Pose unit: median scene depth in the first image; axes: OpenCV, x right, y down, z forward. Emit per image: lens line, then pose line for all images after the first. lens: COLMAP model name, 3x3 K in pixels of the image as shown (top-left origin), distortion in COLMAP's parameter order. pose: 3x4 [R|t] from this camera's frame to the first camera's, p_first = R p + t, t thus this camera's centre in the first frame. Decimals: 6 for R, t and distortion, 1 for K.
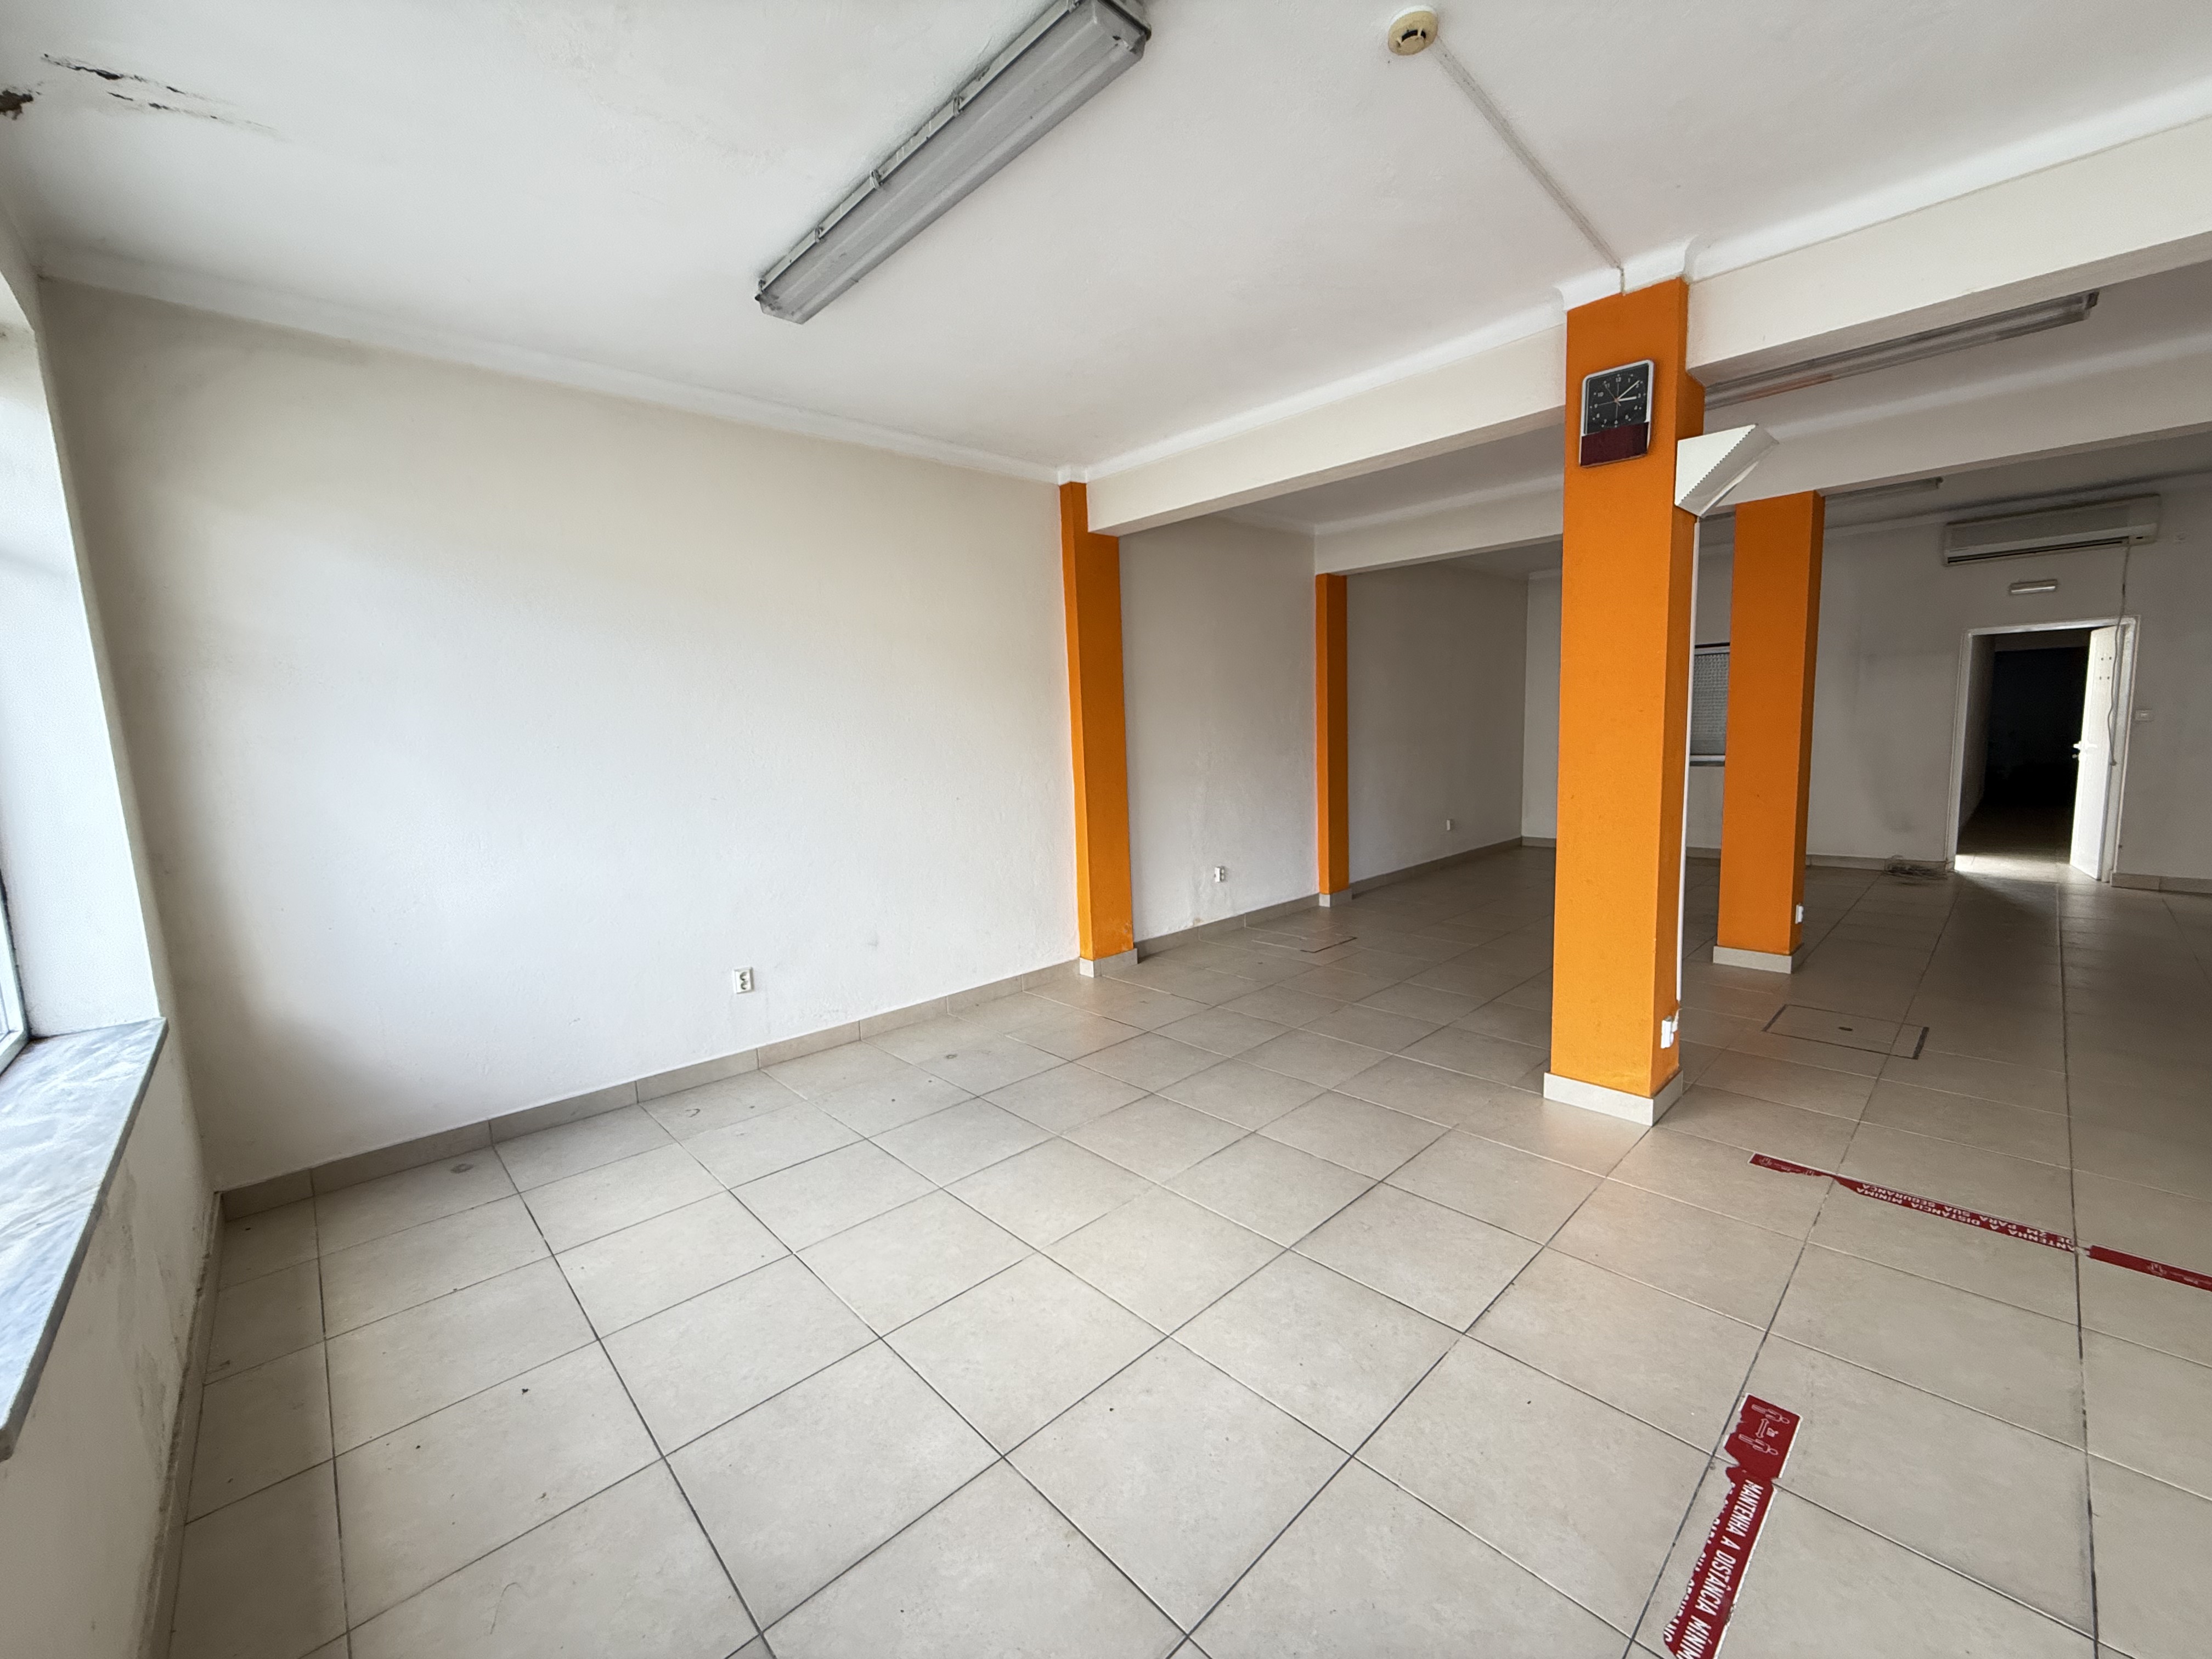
lens RADIAL K [[879.1, 0, 1099.7], [0, 879.1, 827.2], [0, 0, 1]] dist [0.000653, 0.000218]
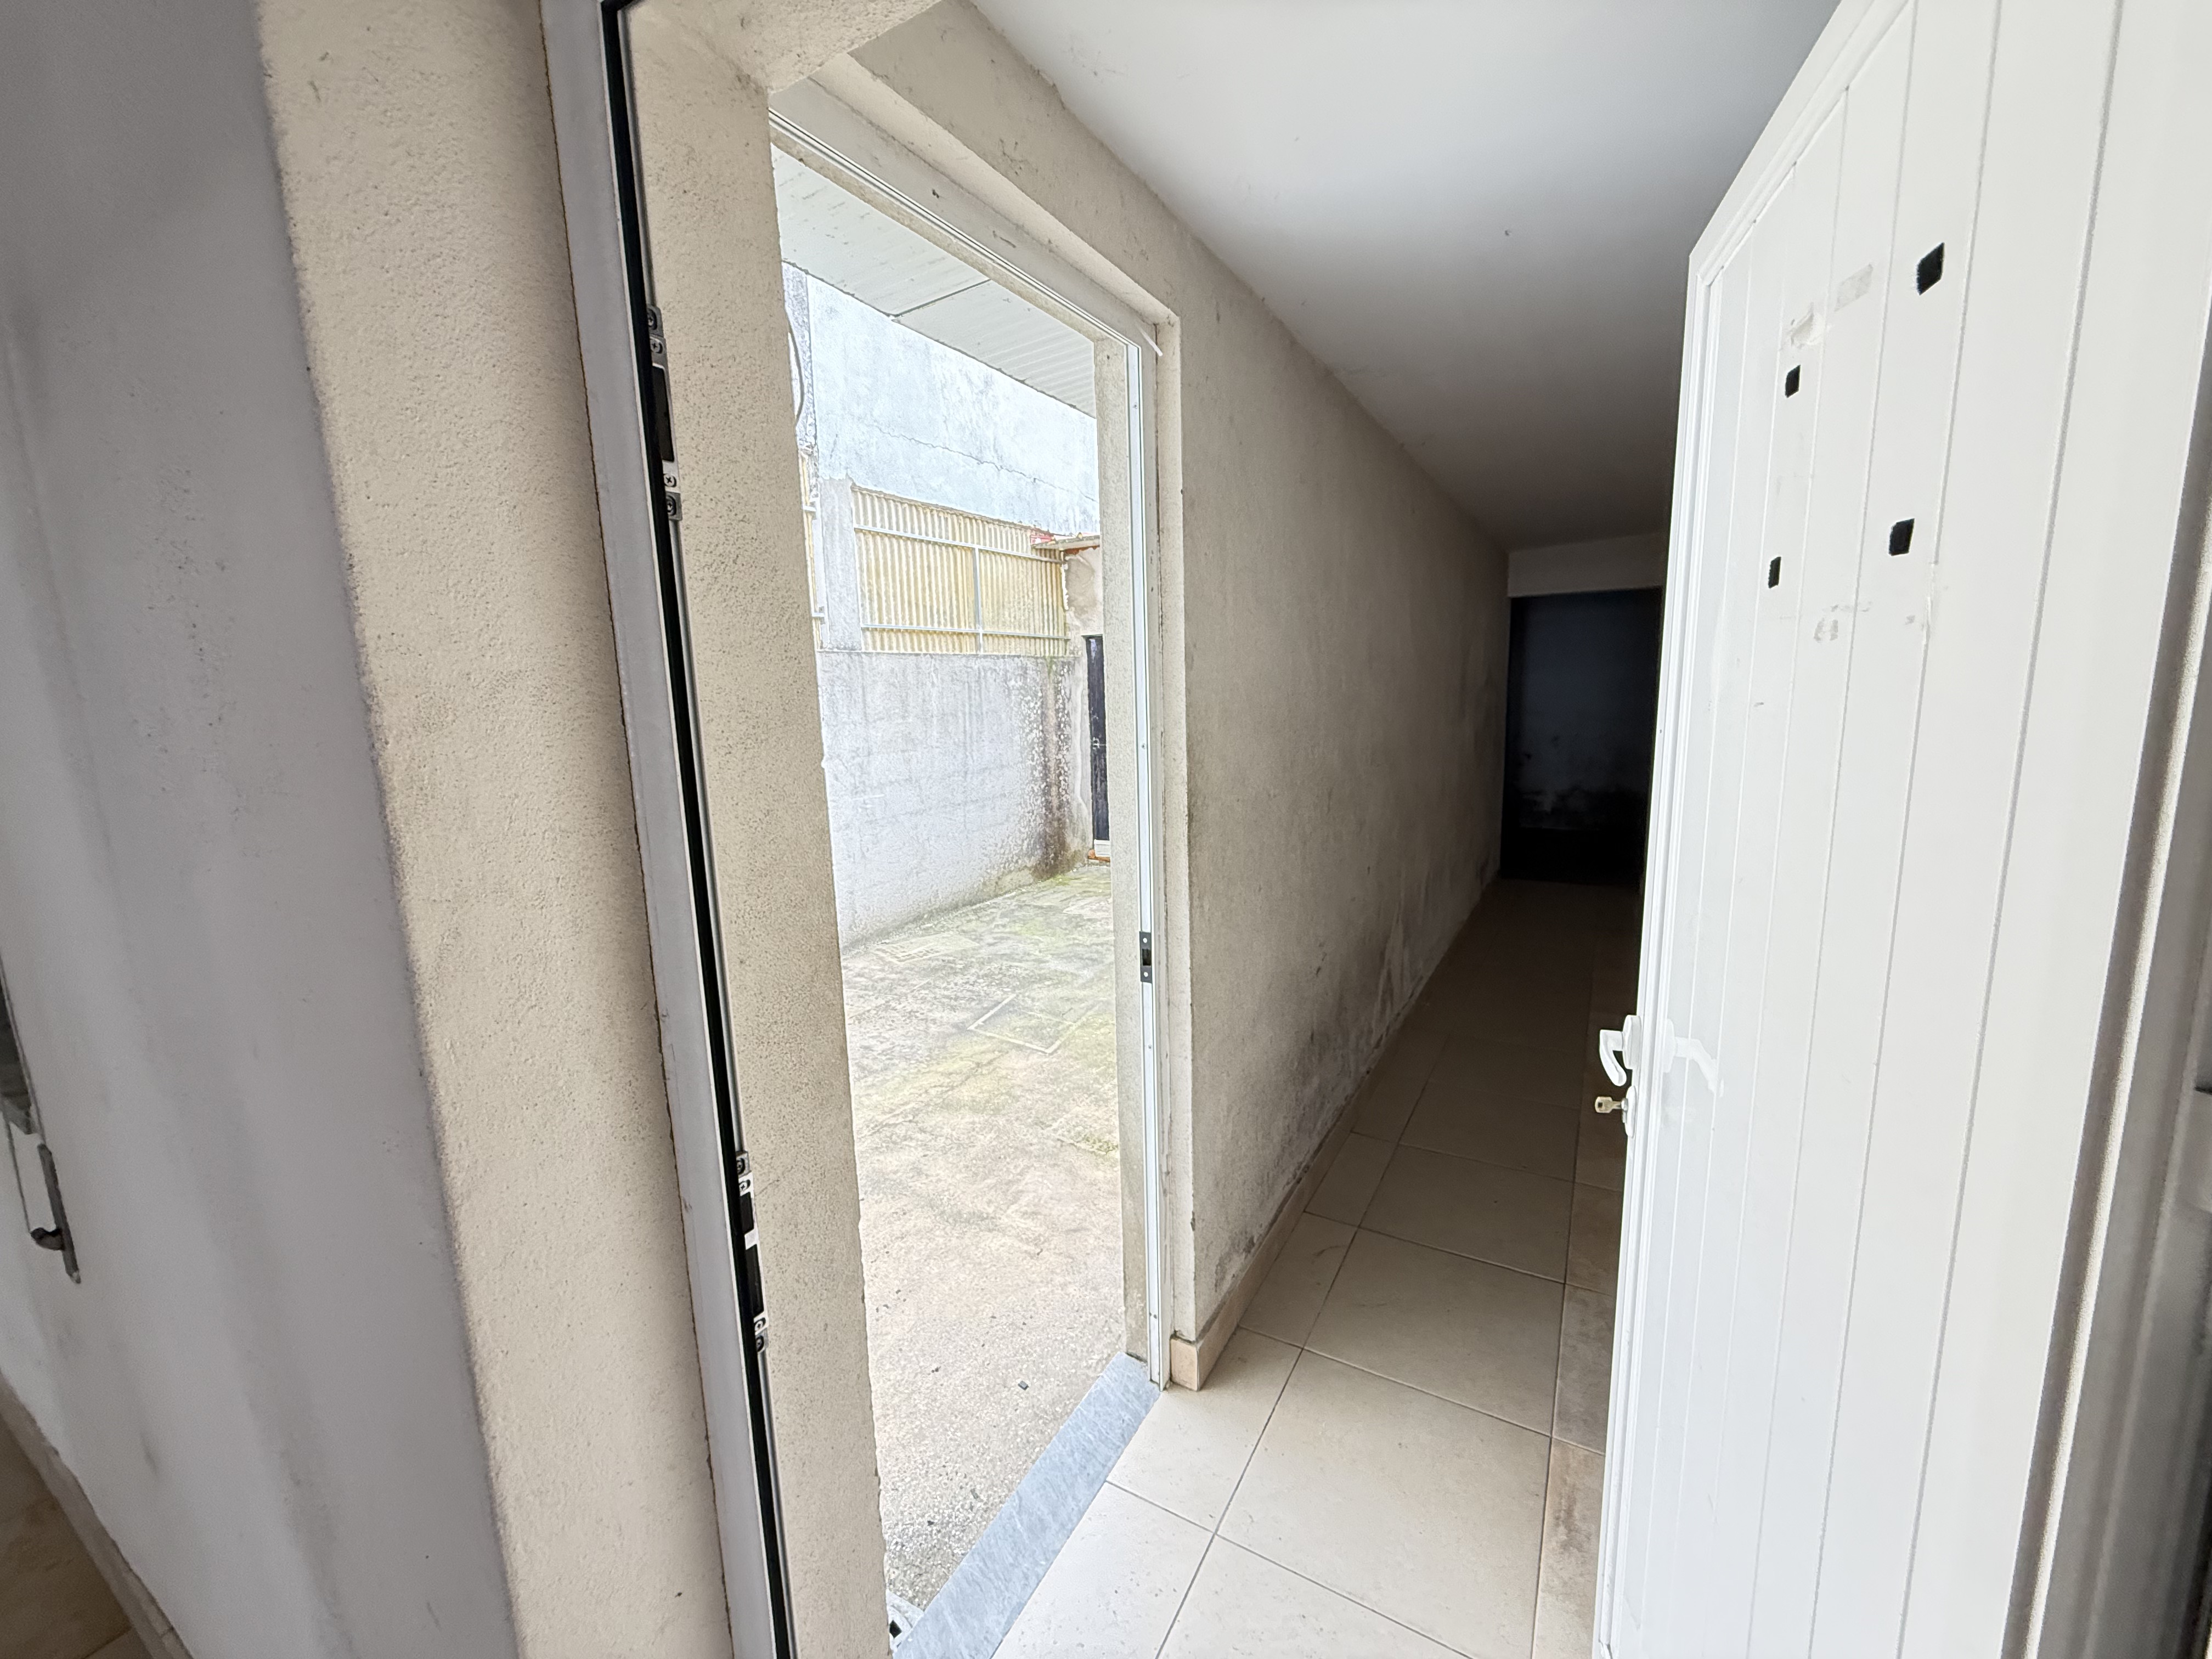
lens RADIAL K [[879.1, 0, 1099.7], [0, 879.1, 827.2], [0, 0, 1]] dist [0.000653, 0.000218]
pose [[0.958452, -0.037384, 0.282794, 2.268684], [0.026788, 0.998790, 0.041245, -0.320540], [-0.283994, -0.031955, 0.958294, 2.032276]]
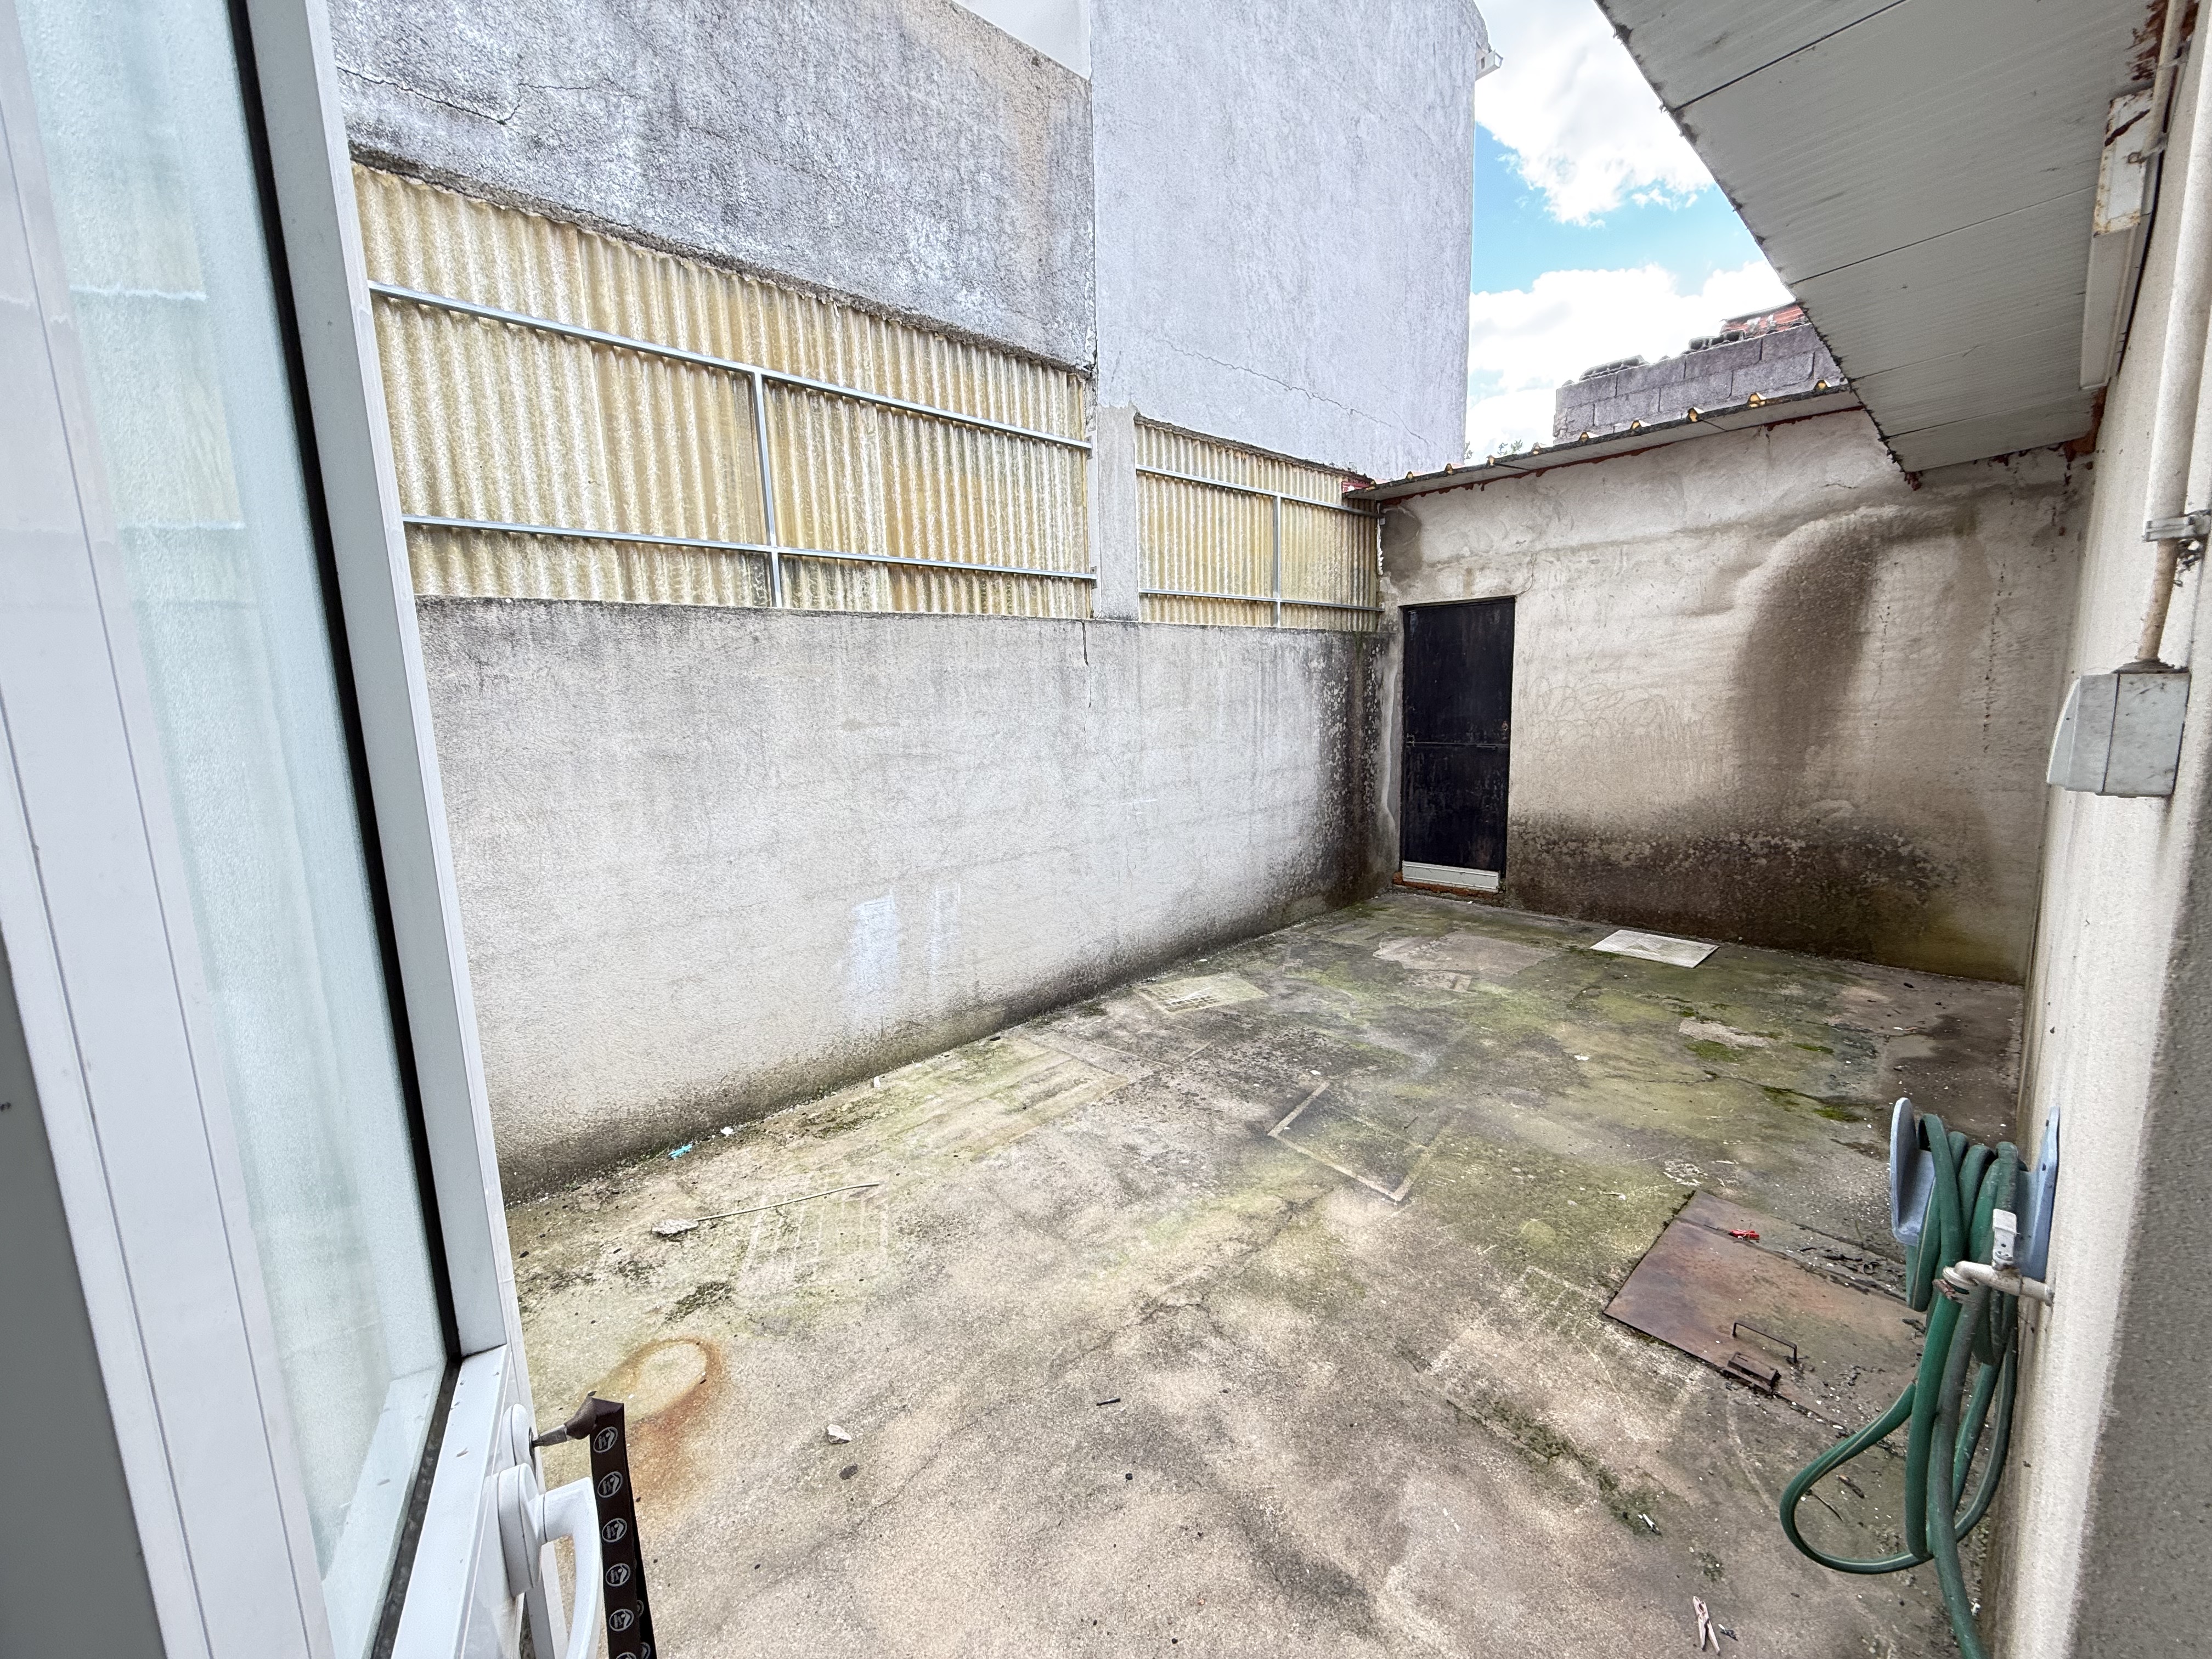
lens RADIAL K [[879.1, 0, 1099.7], [0, 879.1, 827.2], [0, 0, 1]] dist [0.000653, 0.000218]
pose [[0.999976, 0.003182, 0.006178, 2.262491], [-0.003428, 0.999186, 0.040192, -0.326721], [-0.006045, -0.040213, 0.999173, 2.182609]]
